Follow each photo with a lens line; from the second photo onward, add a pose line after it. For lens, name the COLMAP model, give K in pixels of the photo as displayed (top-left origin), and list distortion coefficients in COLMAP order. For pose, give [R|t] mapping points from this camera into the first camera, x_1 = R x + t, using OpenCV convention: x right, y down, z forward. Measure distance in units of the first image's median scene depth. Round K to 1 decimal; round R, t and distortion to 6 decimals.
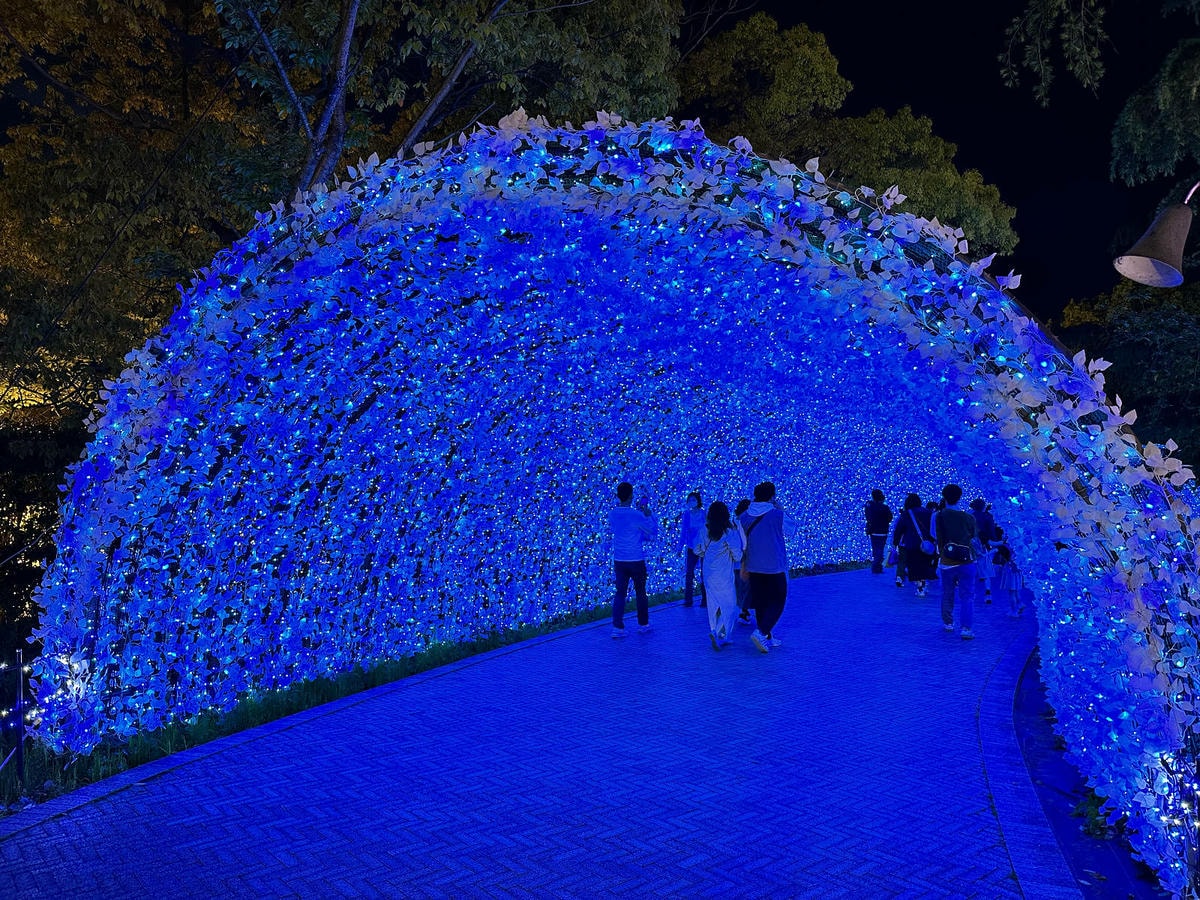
lens RADIAL K [[845.1, 0, 599.8], [0, 845.1, 449.6], [0, 0, 1]] dist [0.013842, -0.033023]
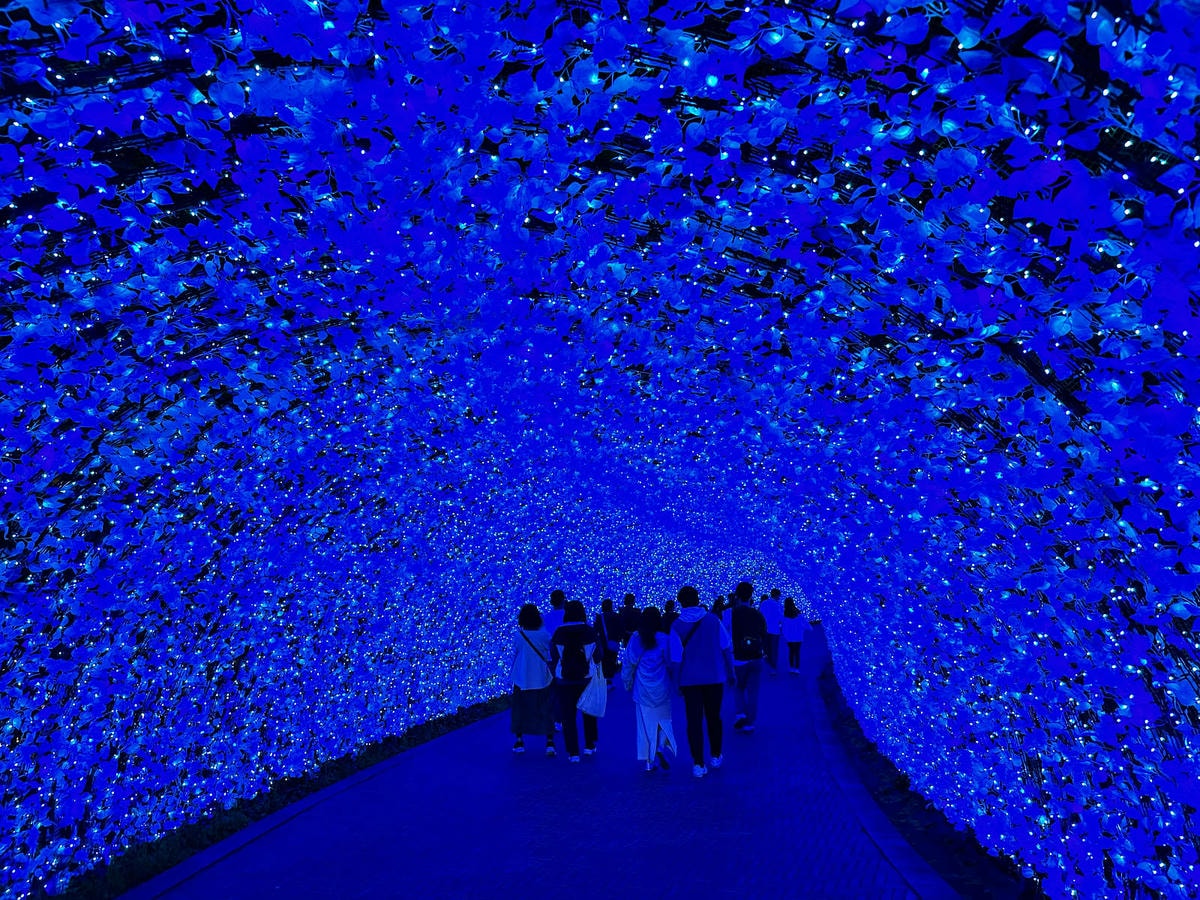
lens RADIAL K [[845.1, 0, 600.2], [0, 845.1, 449.1], [0, 0, 1]] dist [0.013842, -0.033023]
pose [[0.886197, 0.061593, 0.459197, 0.044819], [-0.005061, 0.992352, -0.123339, 0.019421], [-0.463281, 0.106979, 0.879731, 0.462860]]
